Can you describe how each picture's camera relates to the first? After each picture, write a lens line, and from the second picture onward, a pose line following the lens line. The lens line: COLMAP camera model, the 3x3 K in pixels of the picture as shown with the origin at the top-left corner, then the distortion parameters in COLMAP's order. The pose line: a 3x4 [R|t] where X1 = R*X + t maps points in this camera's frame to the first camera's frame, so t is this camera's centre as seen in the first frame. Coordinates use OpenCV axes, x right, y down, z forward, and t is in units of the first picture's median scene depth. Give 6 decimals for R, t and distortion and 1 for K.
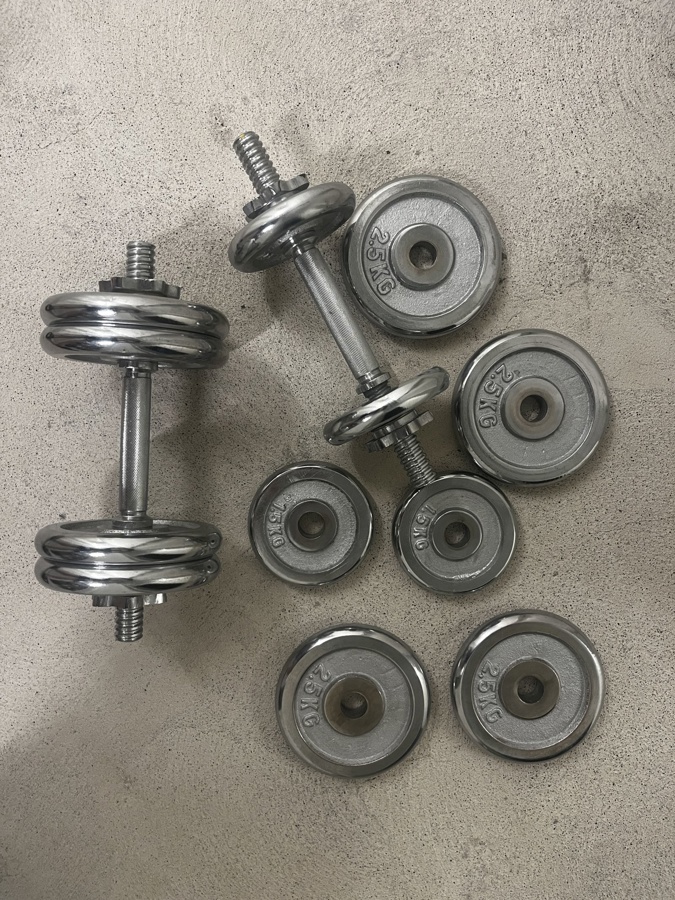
lens RADIAL K [[690.2, 0, 337.5], [0, 690.2, 450.0], [0, 0, 1]] dist [0.076105, -0.121115]
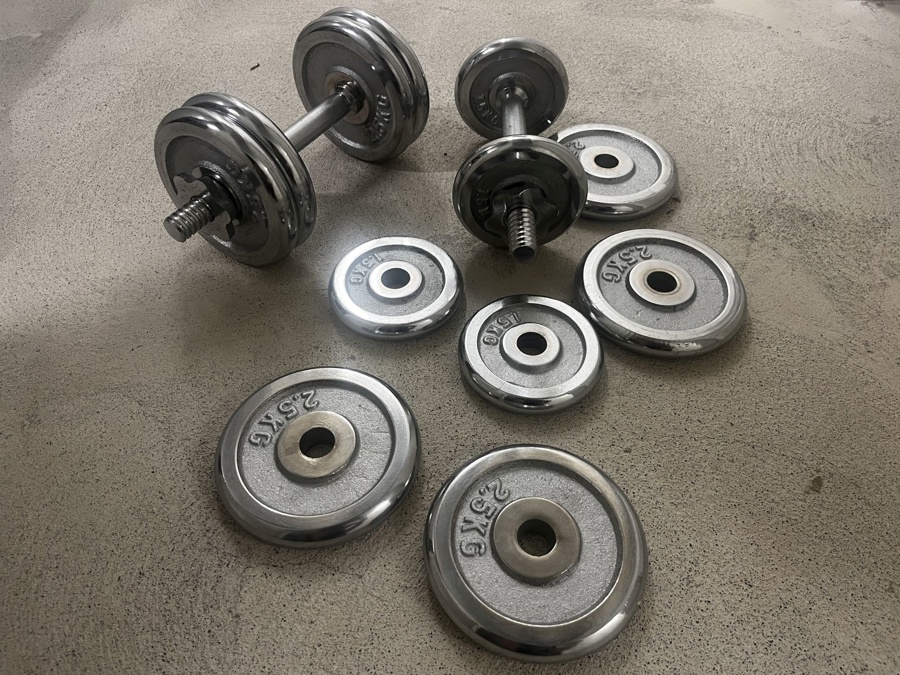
lens RADIAL K [[690.2, 0, 450.0], [0, 690.2, 337.5], [0, 0, 1]] dist [0.076105, -0.121115]
pose [[0.874717, 0.352047, -0.333066, 0.361568], [-0.484633, 0.634817, -0.601779, 0.675428], [-0.000419, 0.687801, 0.725899, 0.358270]]
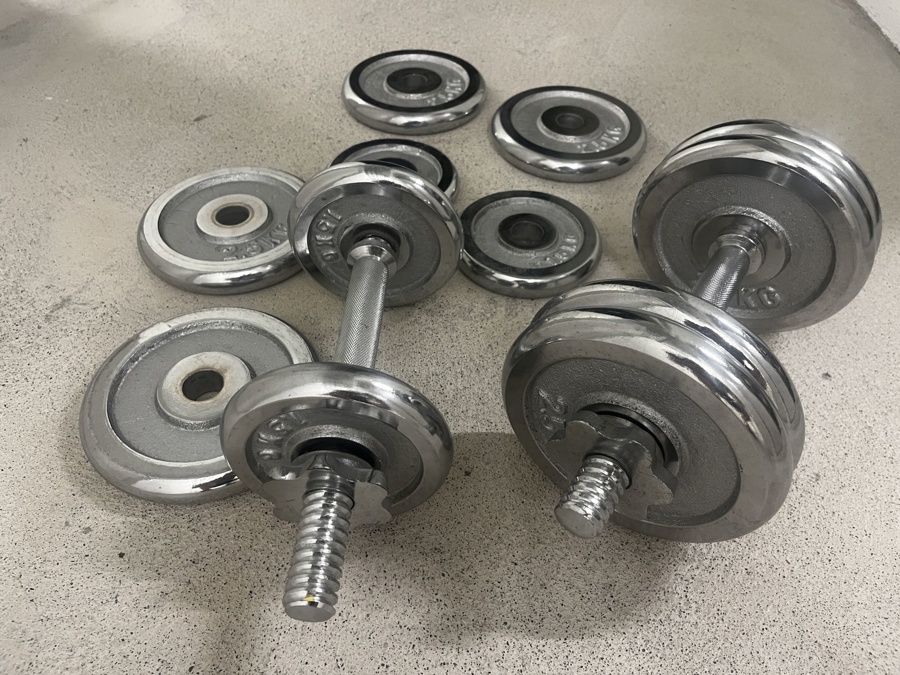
lens RADIAL K [[690.2, 0, 450.0], [0, 690.2, 337.5], [0, 0, 1]] dist [0.076105, -0.121115]
pose [[-0.857492, -0.409727, 0.311176, -0.266319], [0.514048, -0.657010, 0.551446, -0.479075], [-0.021497, 0.632820, 0.774000, 0.416178]]
